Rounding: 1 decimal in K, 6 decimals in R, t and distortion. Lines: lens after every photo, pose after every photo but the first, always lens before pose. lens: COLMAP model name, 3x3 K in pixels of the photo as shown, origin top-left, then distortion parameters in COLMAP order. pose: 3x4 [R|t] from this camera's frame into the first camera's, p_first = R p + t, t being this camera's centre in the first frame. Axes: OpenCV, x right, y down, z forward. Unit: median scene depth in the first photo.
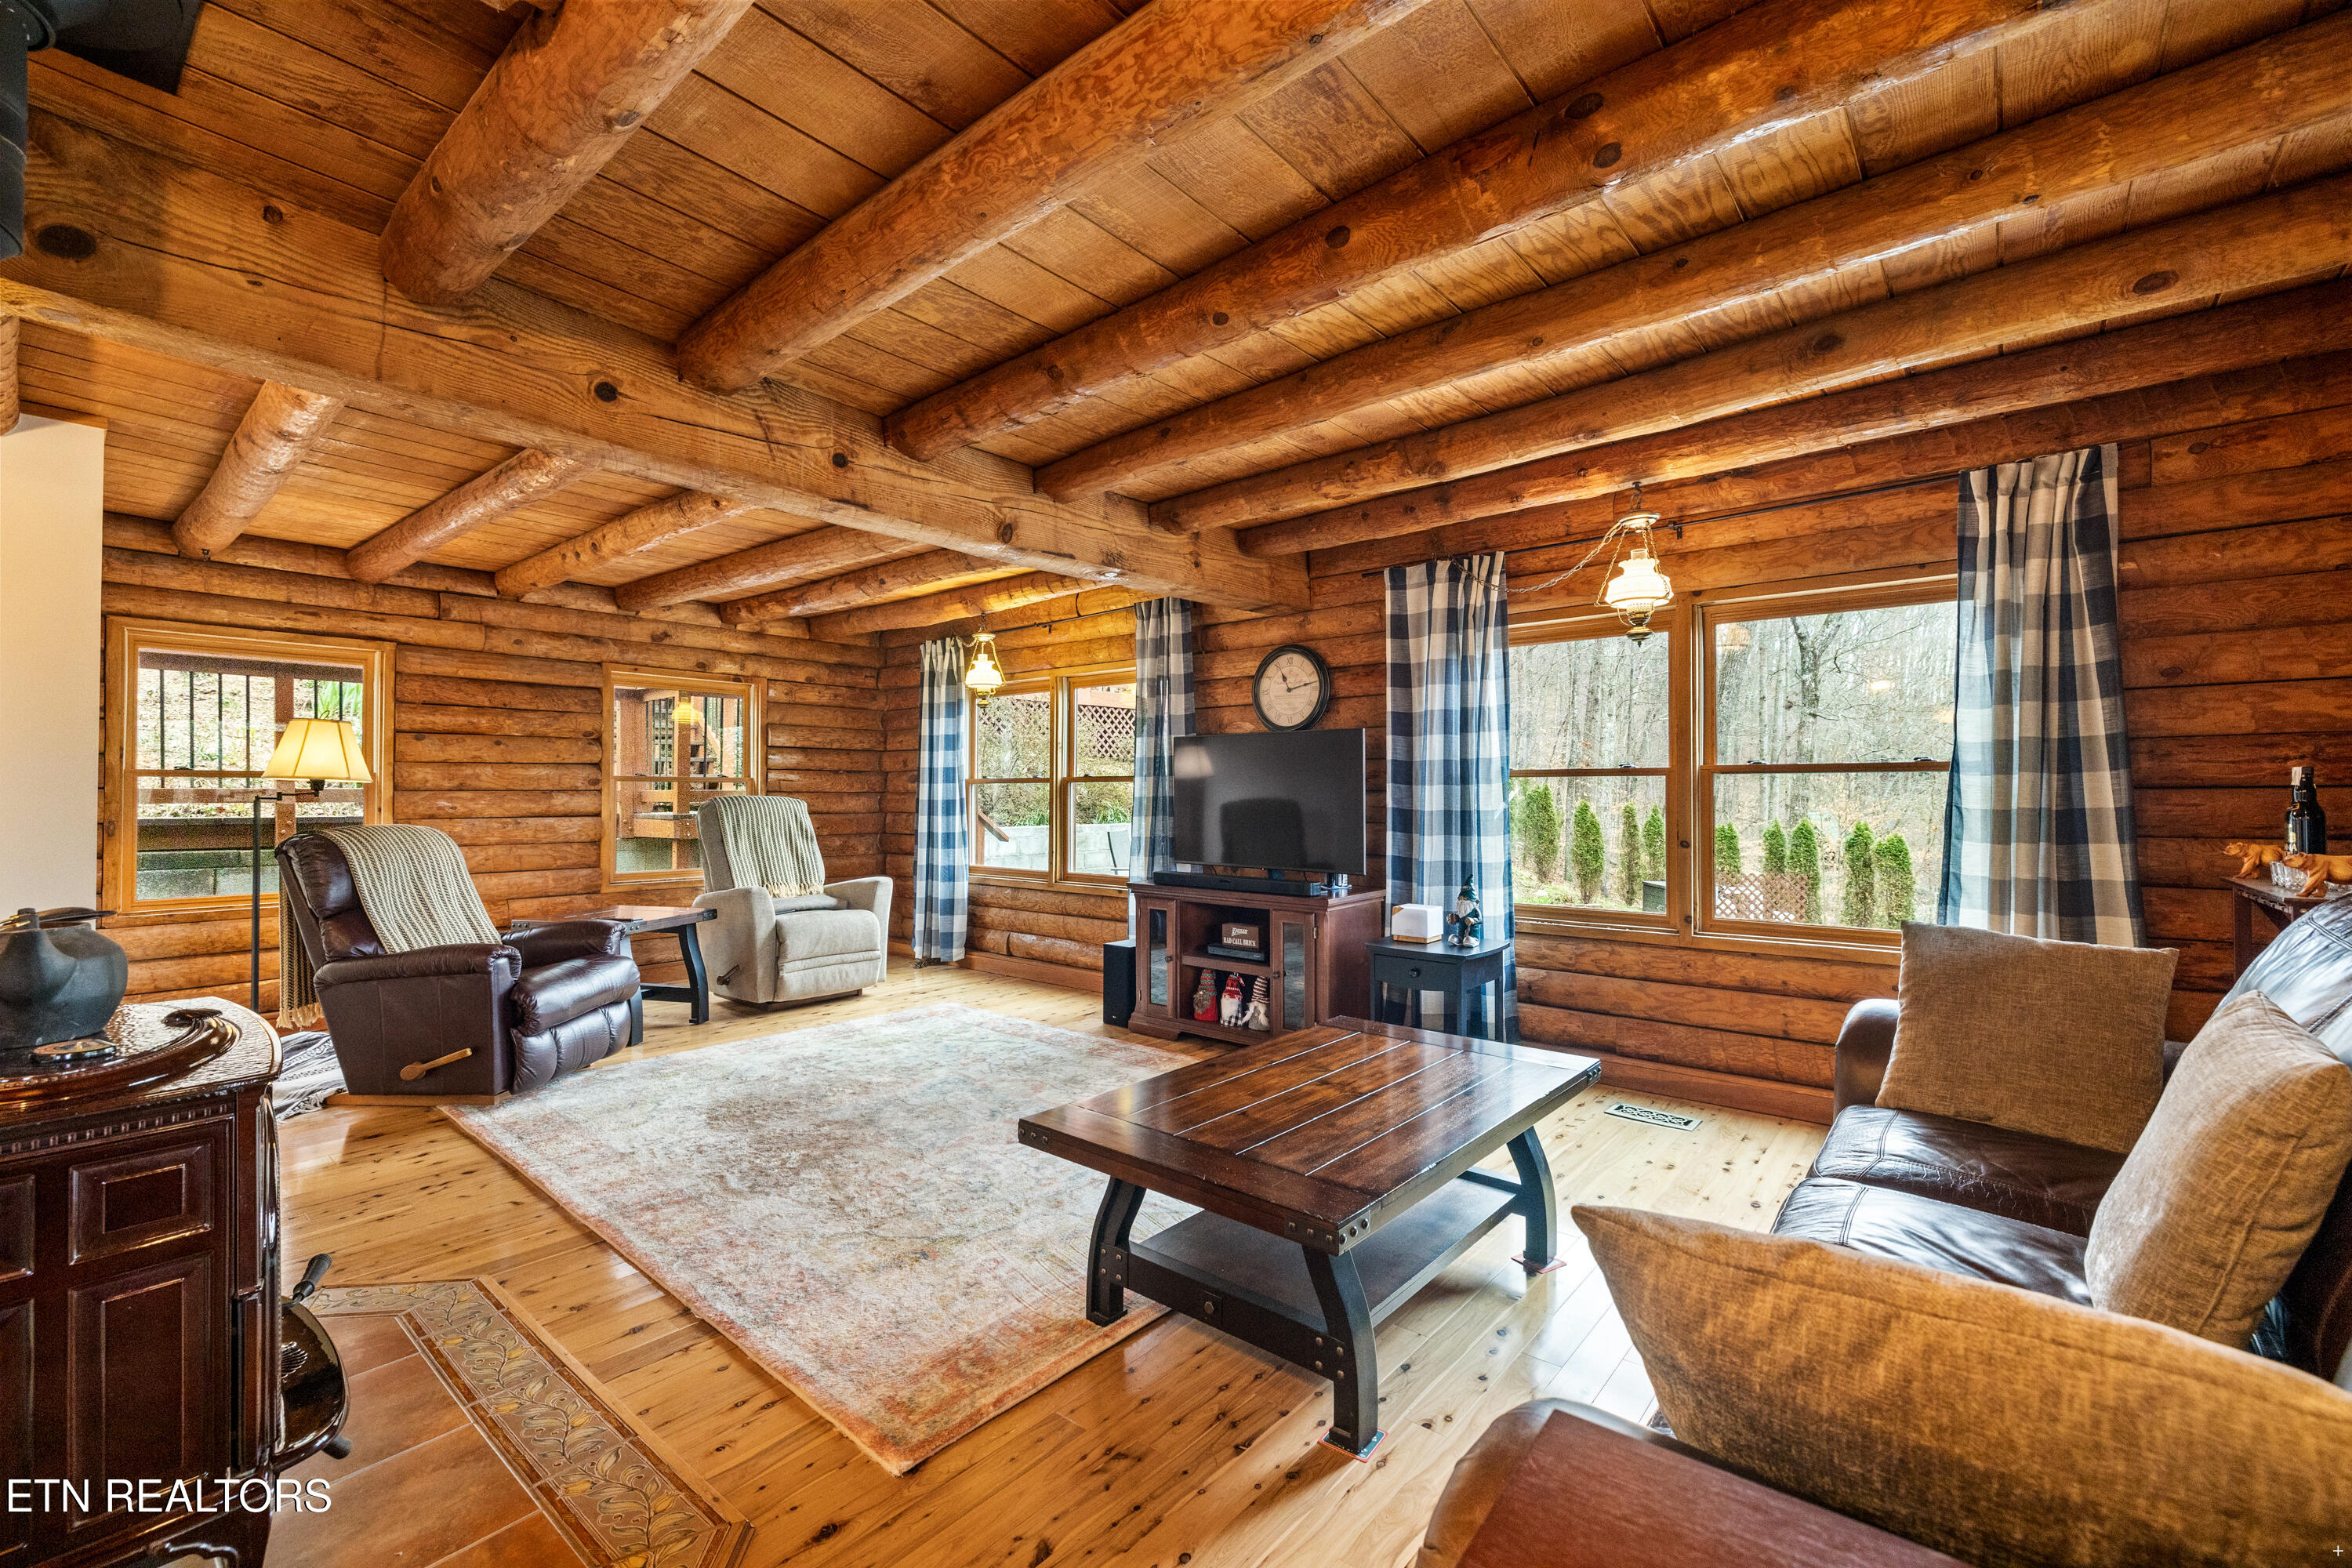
lens RADIAL K [[984.0, 0, 1167.4], [0, 984.0, 786.0], [0, 0, 1]] dist [-0.001336, 0.000564]
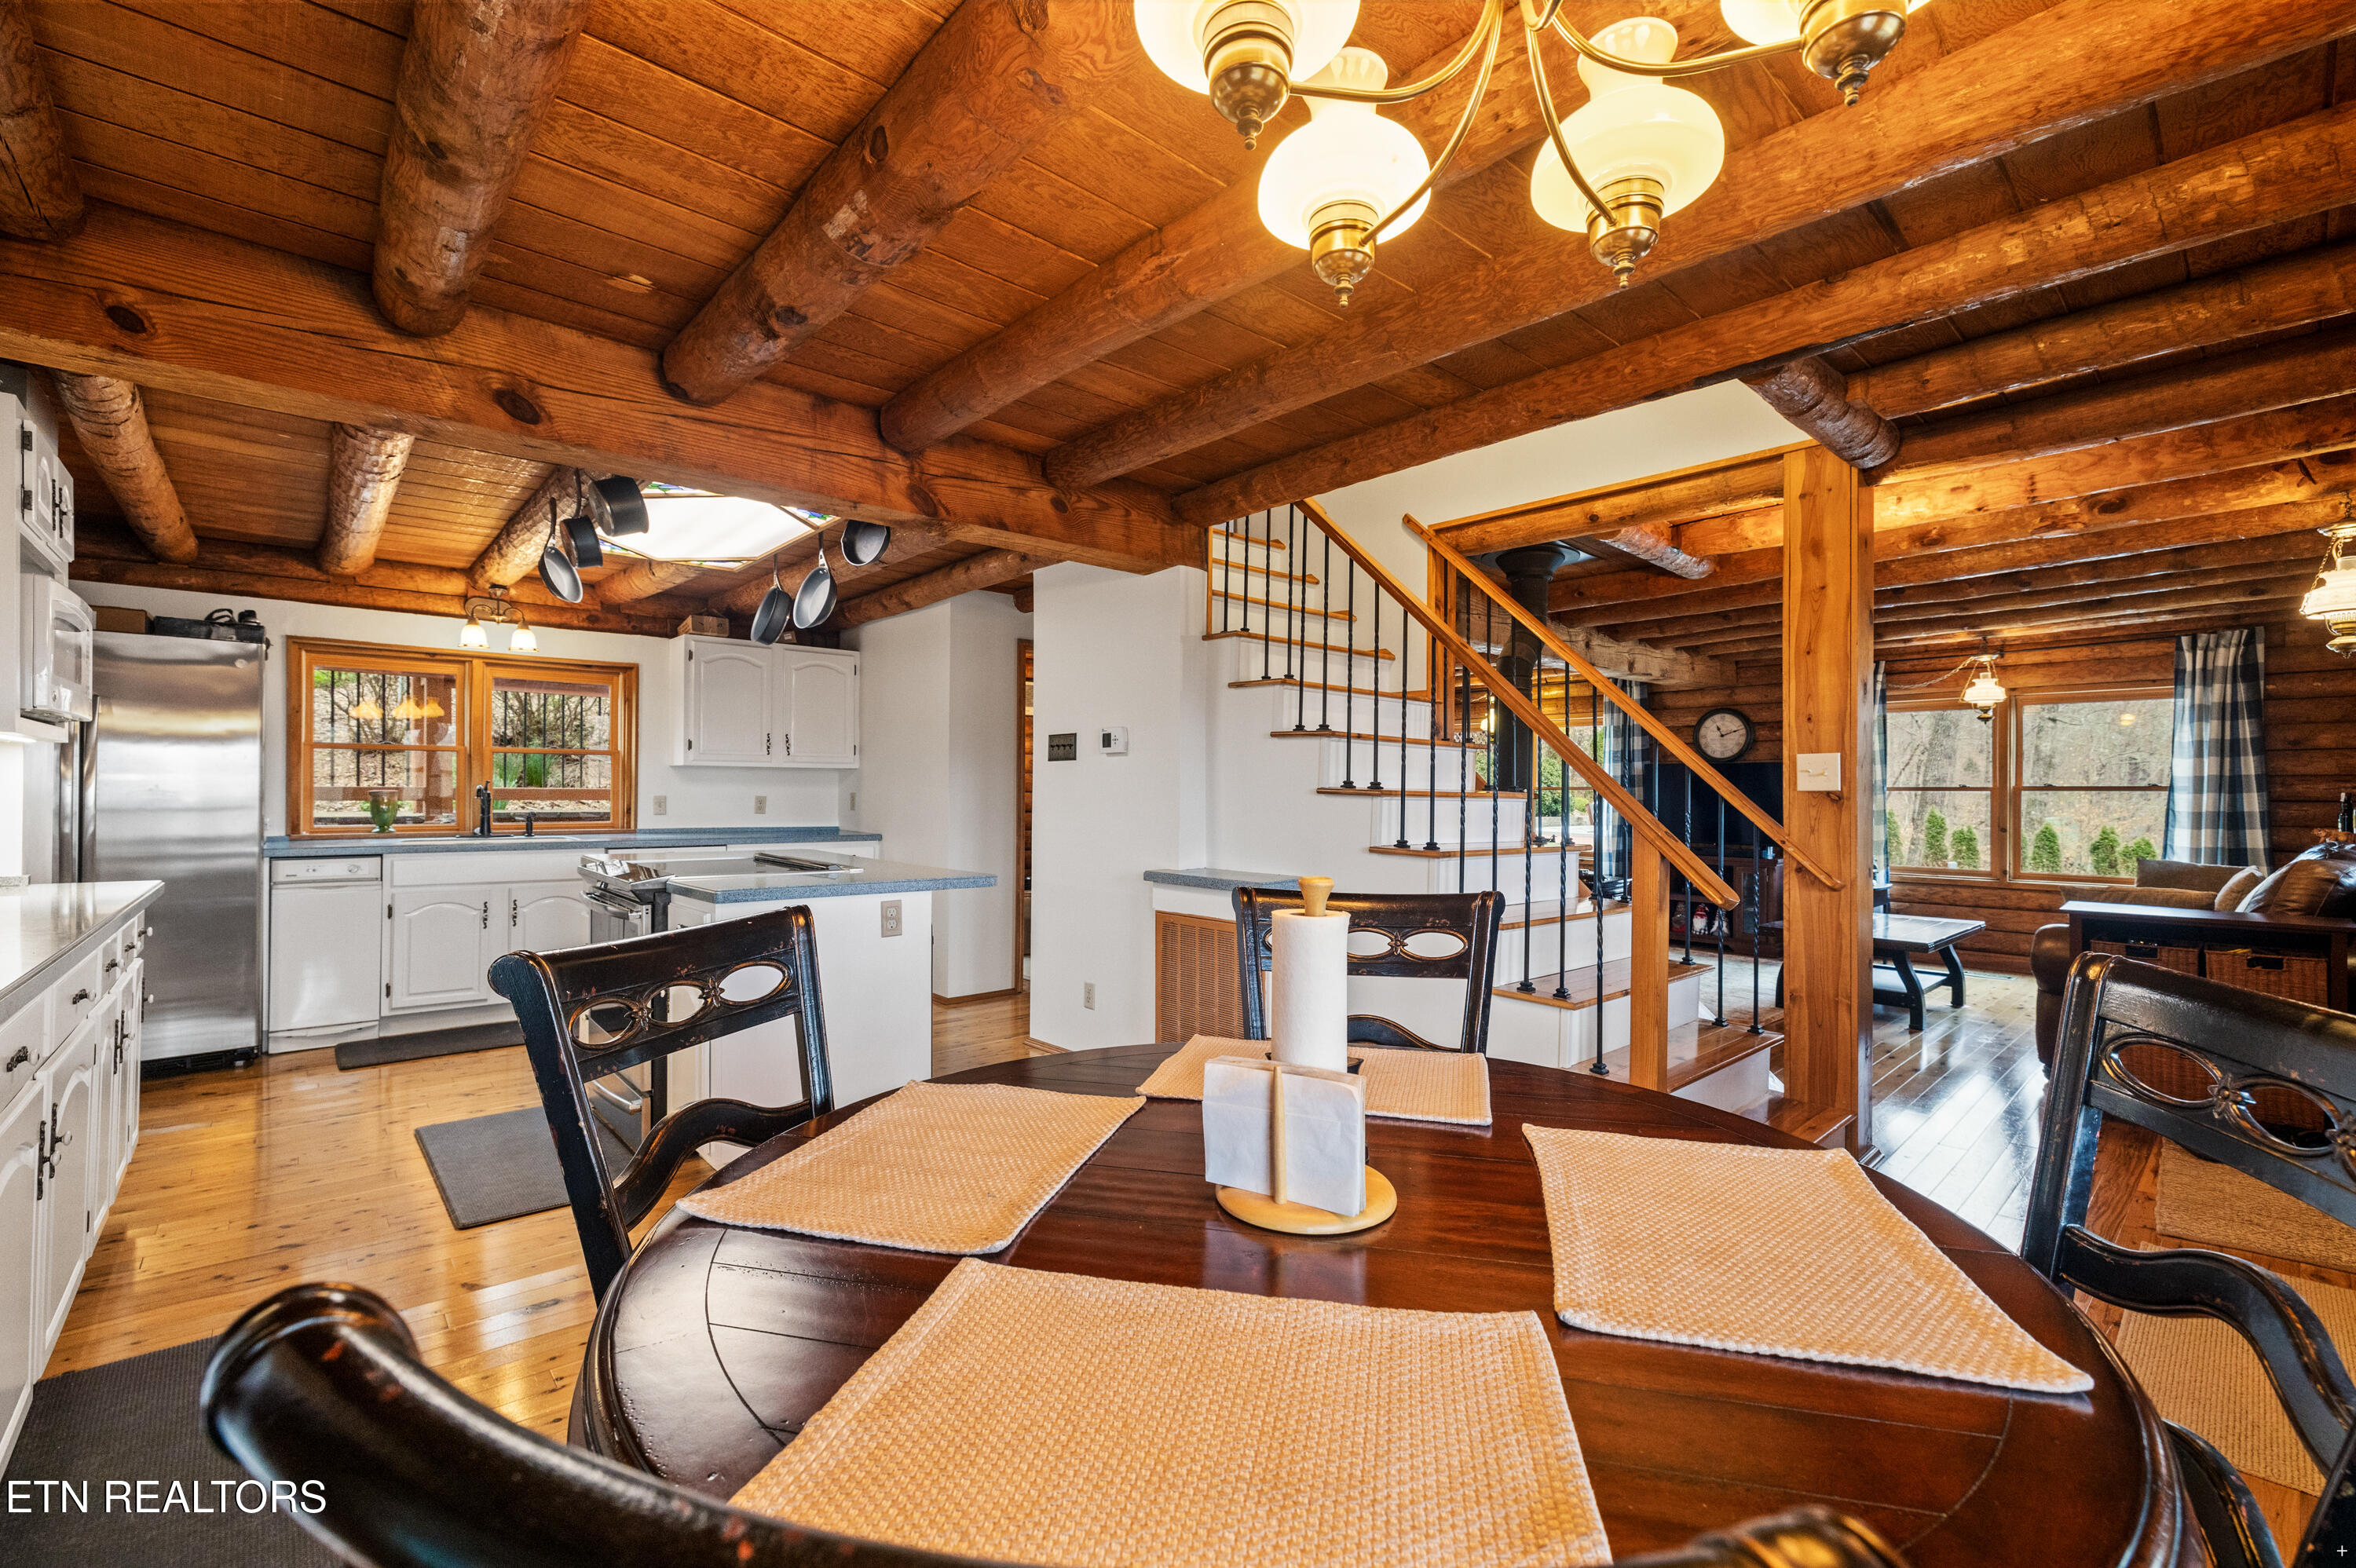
lens RADIAL K [[985.6, 0, 1181.0], [0, 985.6, 790.7], [0, 0, 1]] dist [-0.001336, 0.000564]
pose [[0.990407, 0.006642, -0.138022, -0.670713], [-0.005688, 0.999957, 0.007306, -0.015830], [0.138064, -0.006451, 0.990402, -0.926790]]
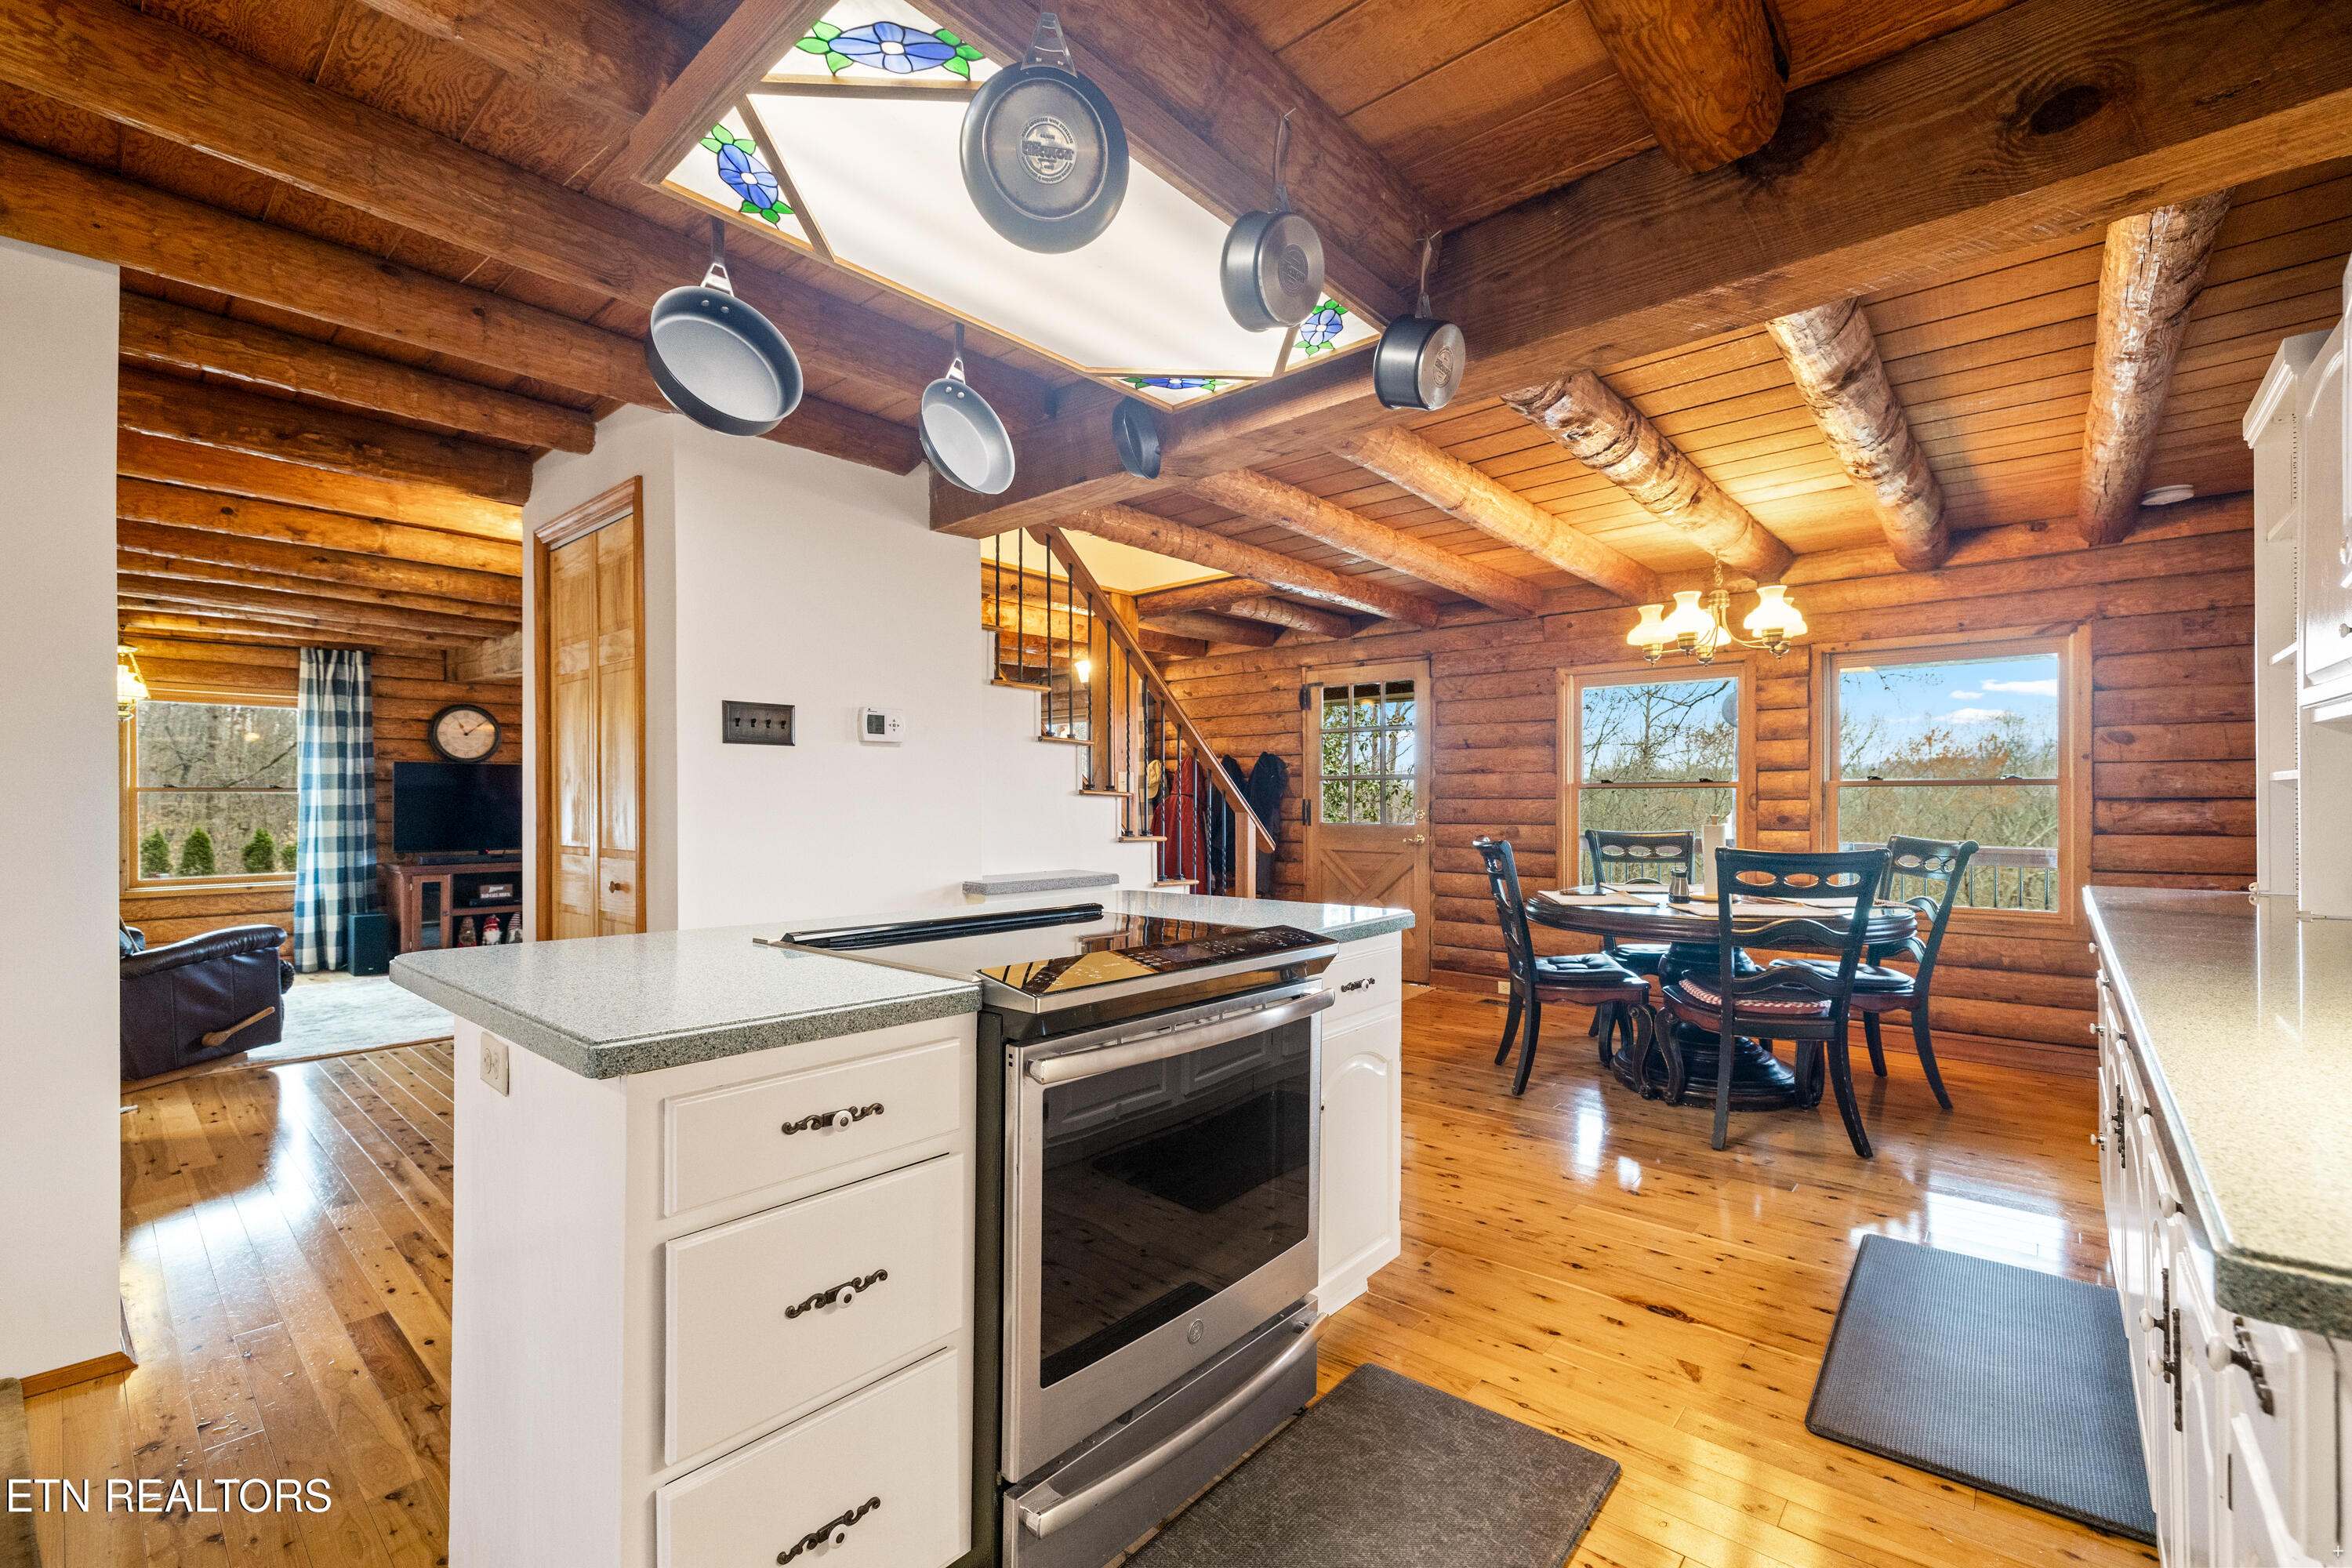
lens RADIAL K [[984.0, 0, 1180.9], [0, 984.0, 803.2], [0, 0, 1]] dist [-0.001336, 0.000564]
pose [[0.010542, -0.000590, 0.999944, -1.704537], [-0.007153, 0.999974, 0.000665, -0.000012], [-0.999919, -0.007160, 0.010538, -0.144363]]
